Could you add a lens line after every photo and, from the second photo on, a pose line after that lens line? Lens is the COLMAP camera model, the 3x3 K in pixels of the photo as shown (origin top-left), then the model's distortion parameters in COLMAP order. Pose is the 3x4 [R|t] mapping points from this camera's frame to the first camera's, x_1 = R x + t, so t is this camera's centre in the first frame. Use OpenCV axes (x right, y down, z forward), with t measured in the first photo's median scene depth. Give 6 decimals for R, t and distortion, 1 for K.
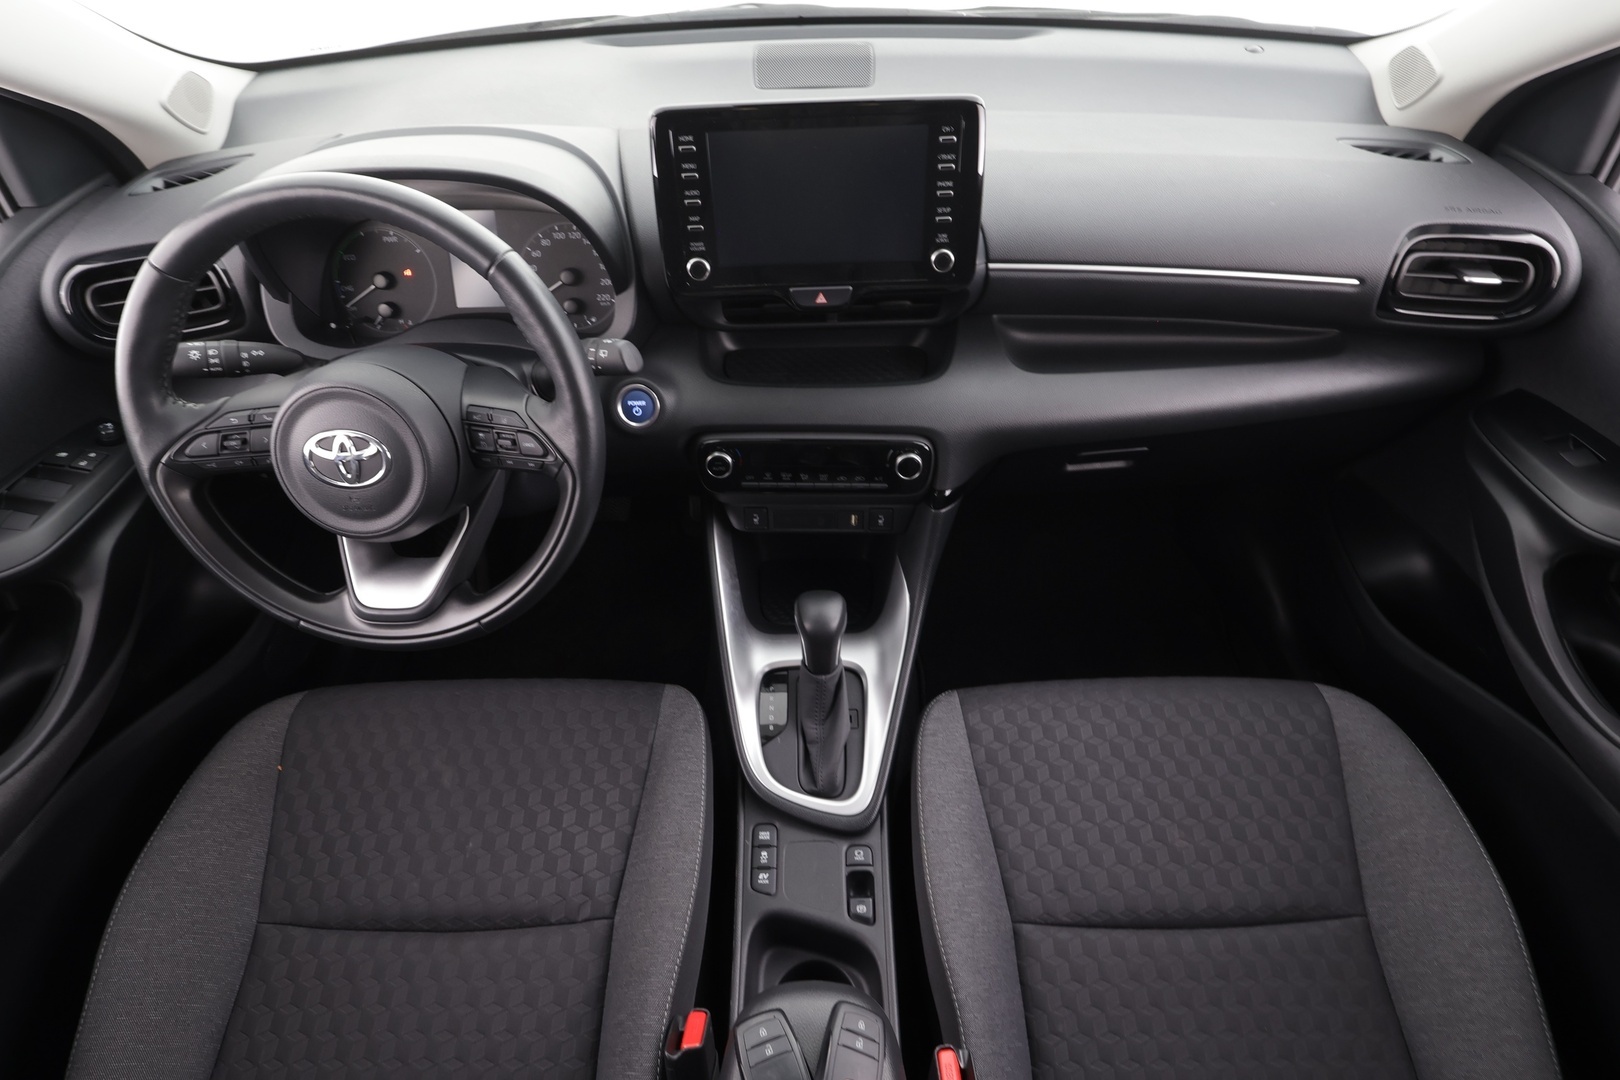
lens RADIAL K [[864.0, 0, 810.0], [0, 864.0, 540.0], [0, 0, 1]] dist [-0.001693, 0.000804]
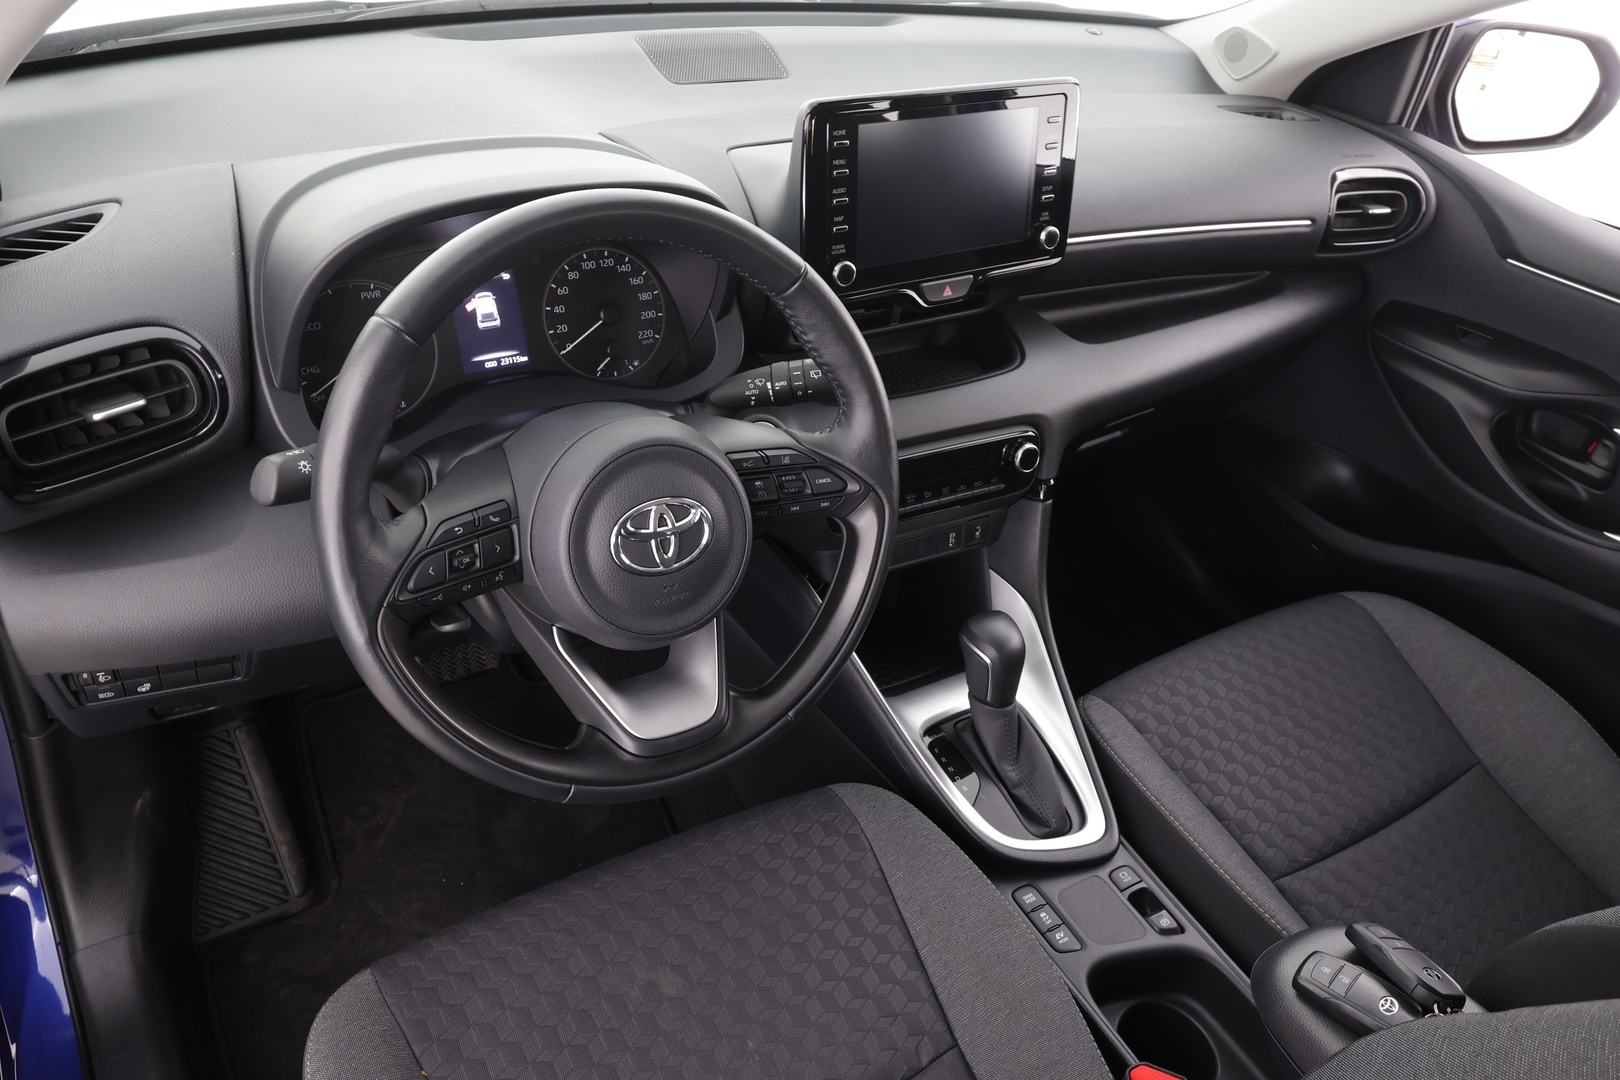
lens RADIAL K [[1245.0, 0, 810.0], [0, 1245.0, 540.0], [0, 0, 1]] dist [0.003261, -0.001417]
pose [[0.839852, -0.216297, 0.497859, -0.803915], [0.278904, 0.958803, -0.053934, 0.007028], [-0.465683, 0.184151, 0.865579, -0.036600]]
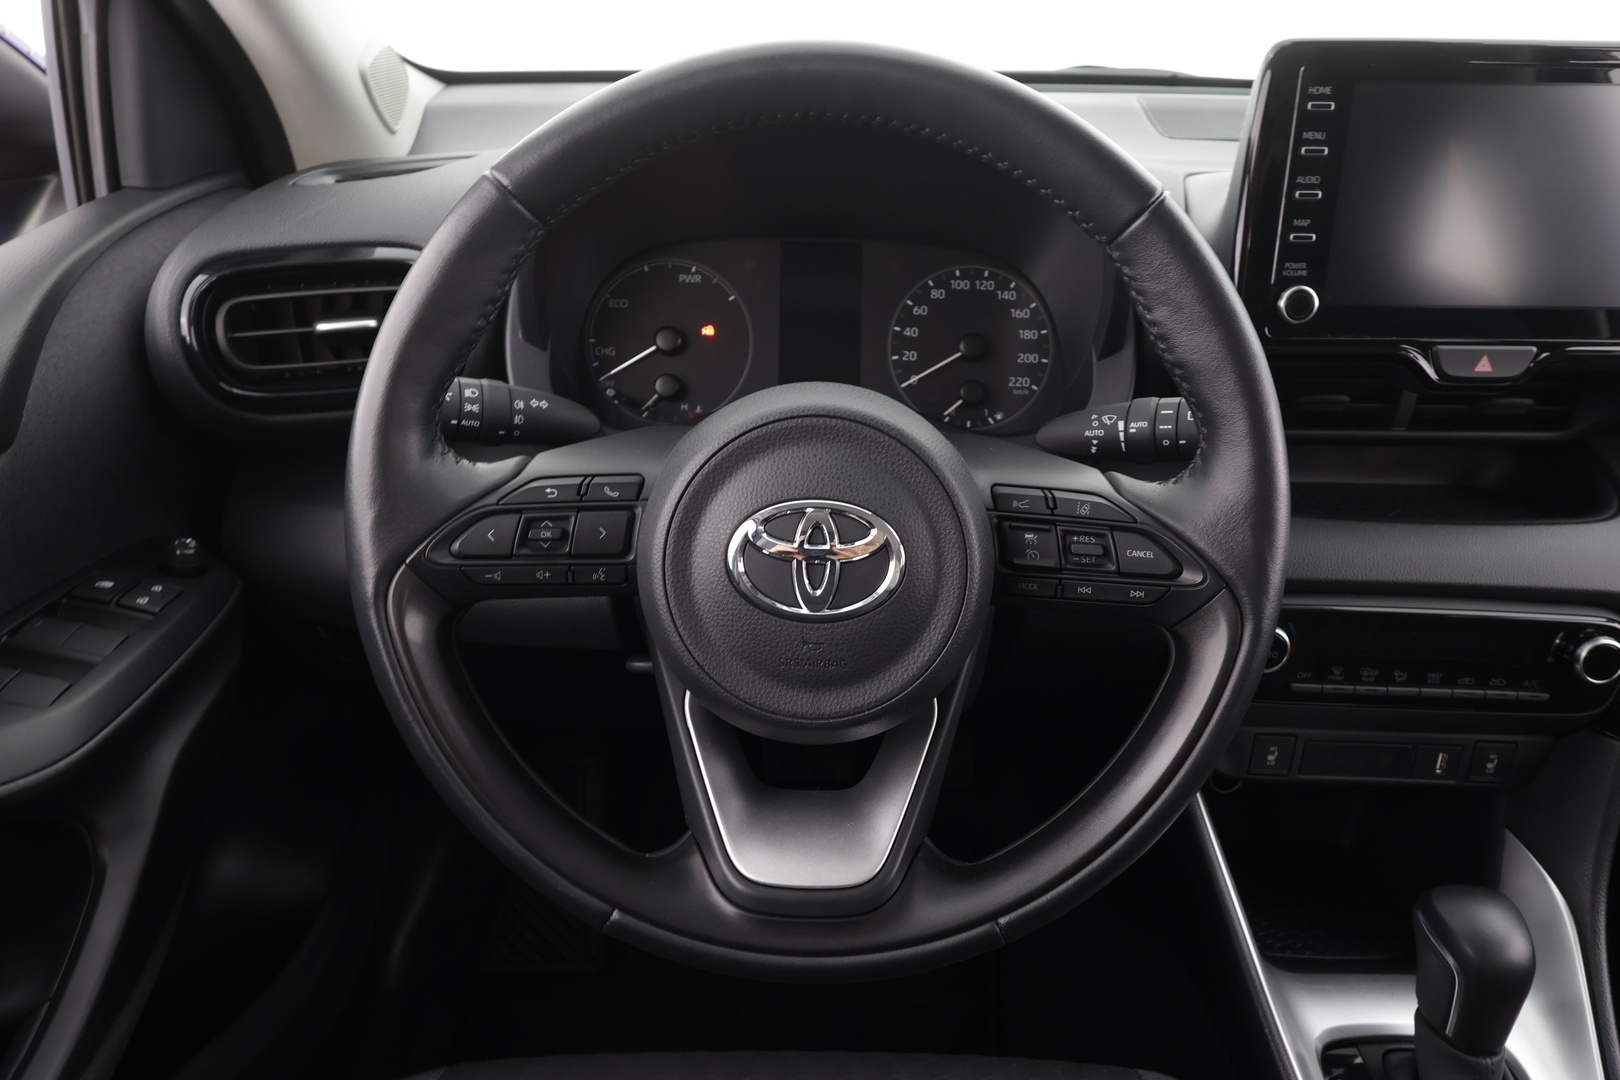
lens RADIAL K [[1079.5, 0, 810.0], [0, 1079.5, 540.0], [0, 0, 1]] dist [0.001687, 0.002192]
pose [[0.998826, 0.035499, 0.032947, -0.454470], [-0.024556, 0.957534, -0.287274, 0.059521], [-0.041746, 0.286128, 0.957282, 0.329294]]
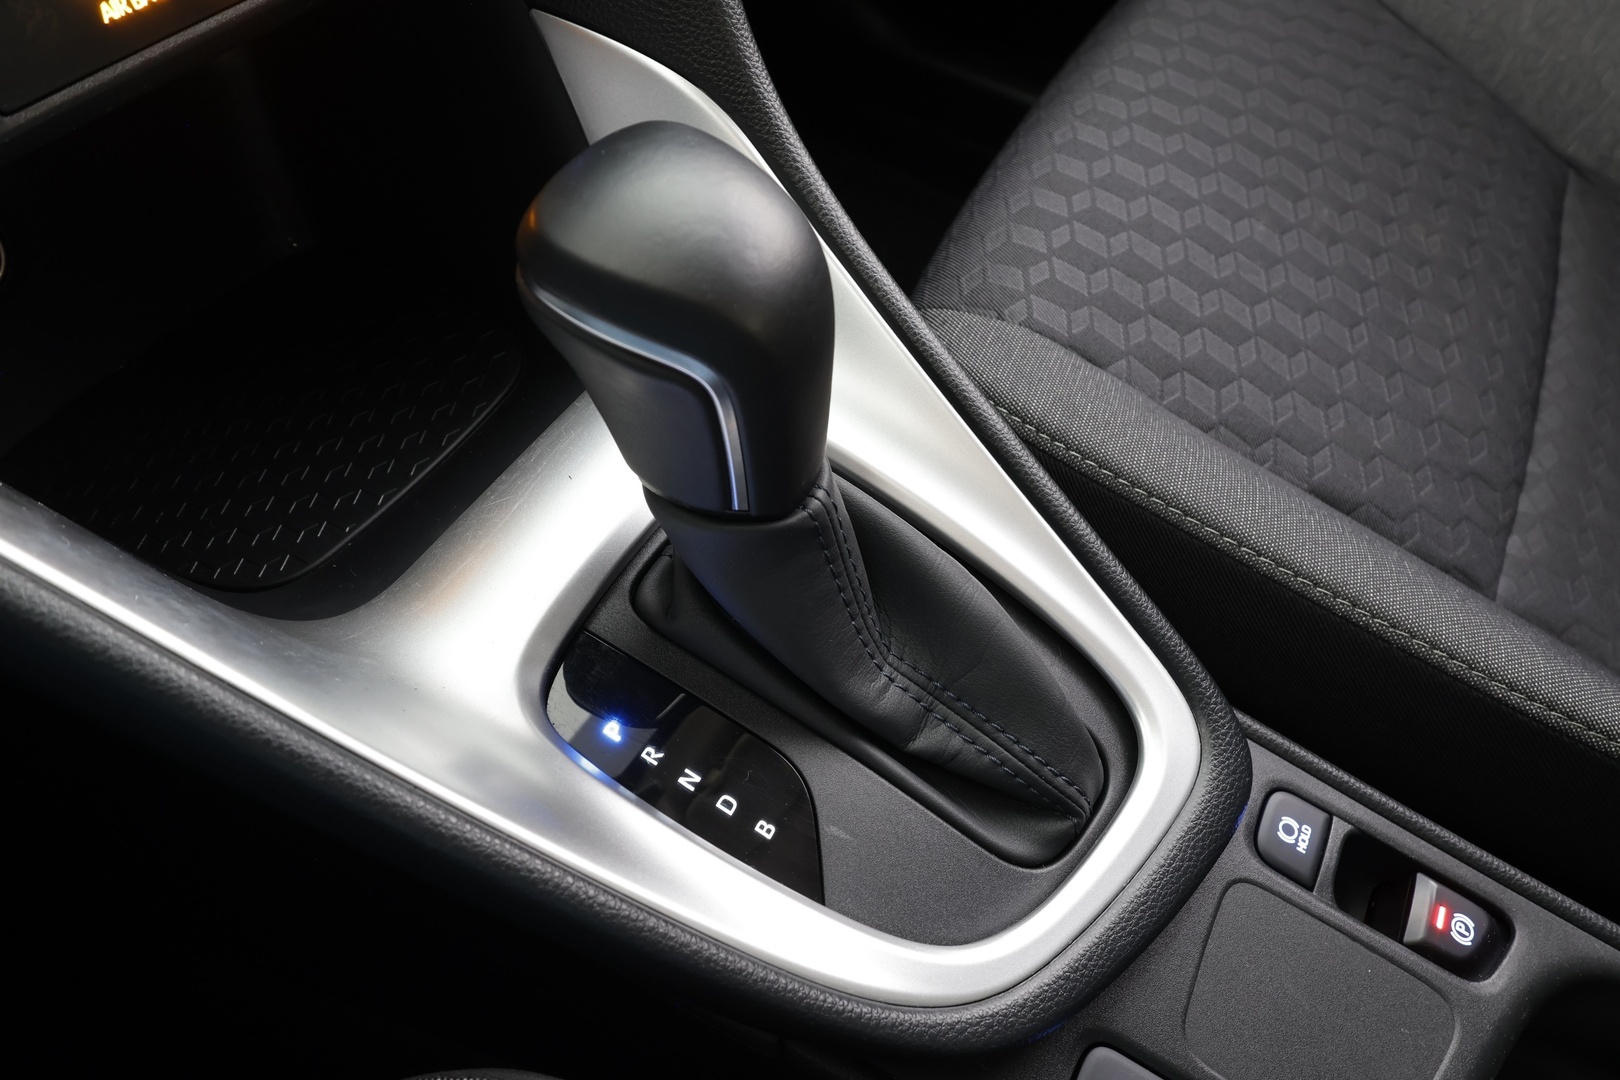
lens RADIAL K [[1081.8, 0, 810.0], [0, 1081.8, 540.0], [0, 0, 1]] dist [-0.000064, 0.000453]
pose [[0.491203, -0.665081, 0.562483, -0.168106], [0.545819, 0.738270, 0.396281, 0.057203], [-0.678823, 0.112359, 0.725654, 0.848048]]
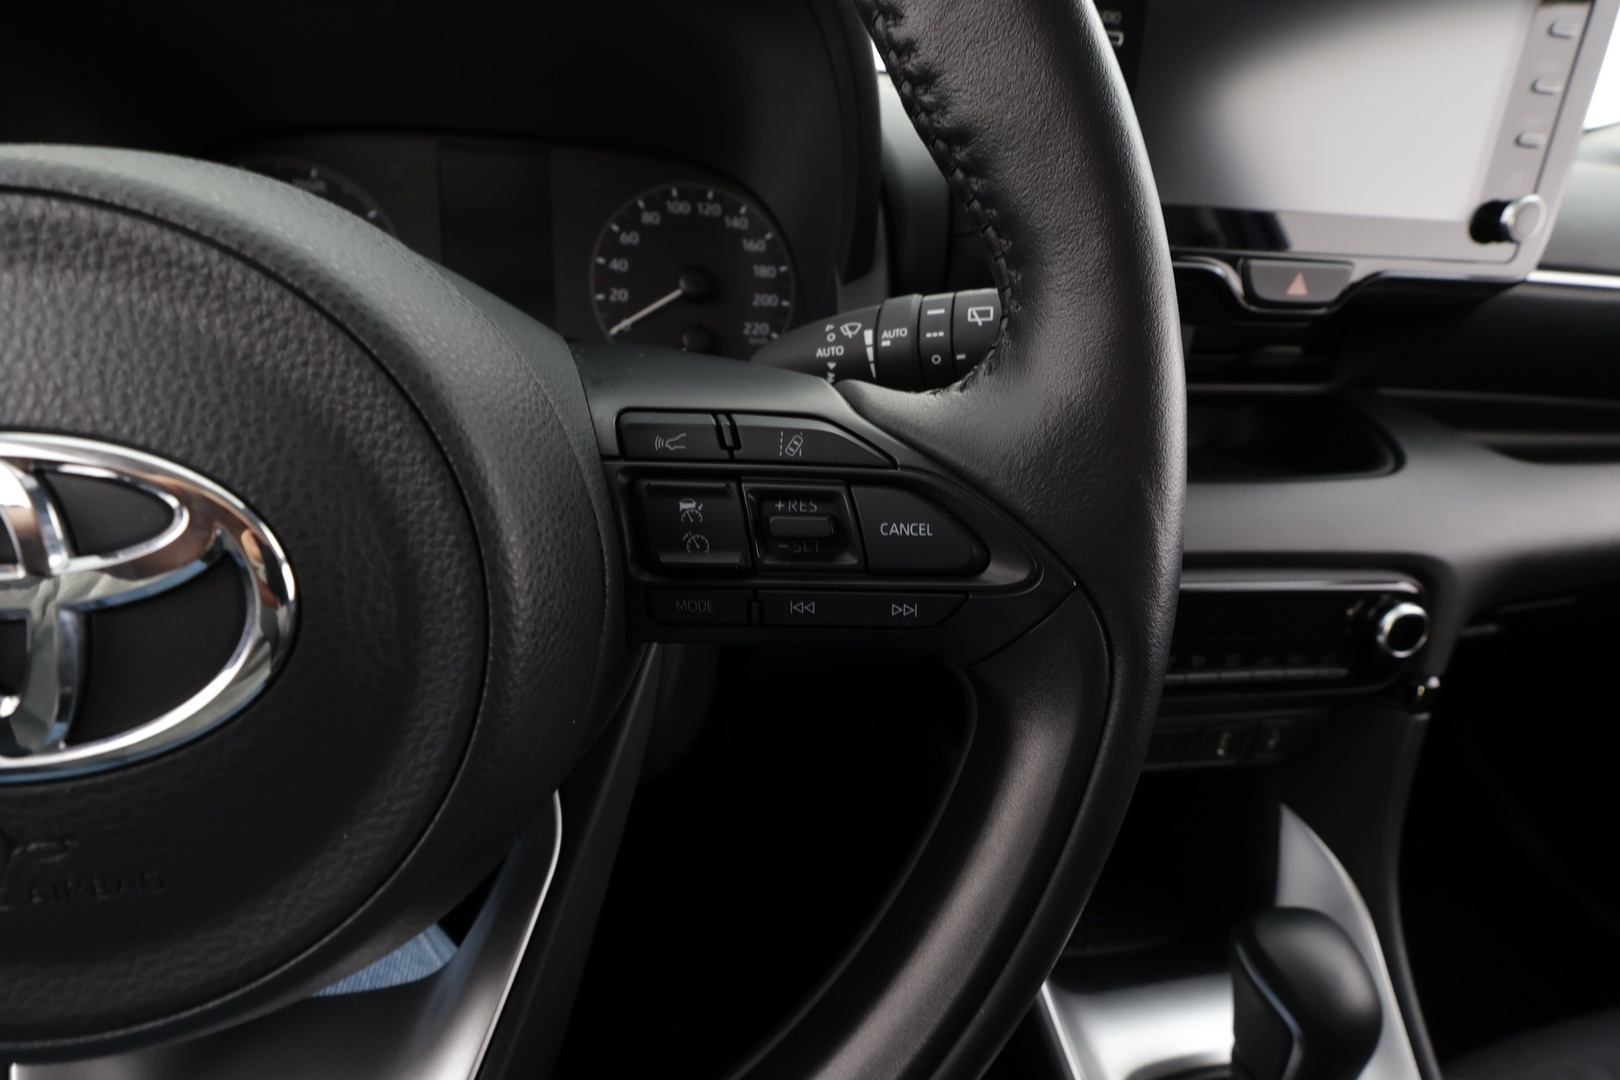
lens RADIAL K [[759.9, 0, 810.0], [0, 759.9, 540.0], [0, 0, 1]] dist [-0.013468, -0.000216]
pose [[0.978233, -0.005607, 0.207431, -0.334532], [0.061411, 0.962678, -0.263591, -0.042376], [-0.198212, 0.270592, 0.942068, 0.665639]]
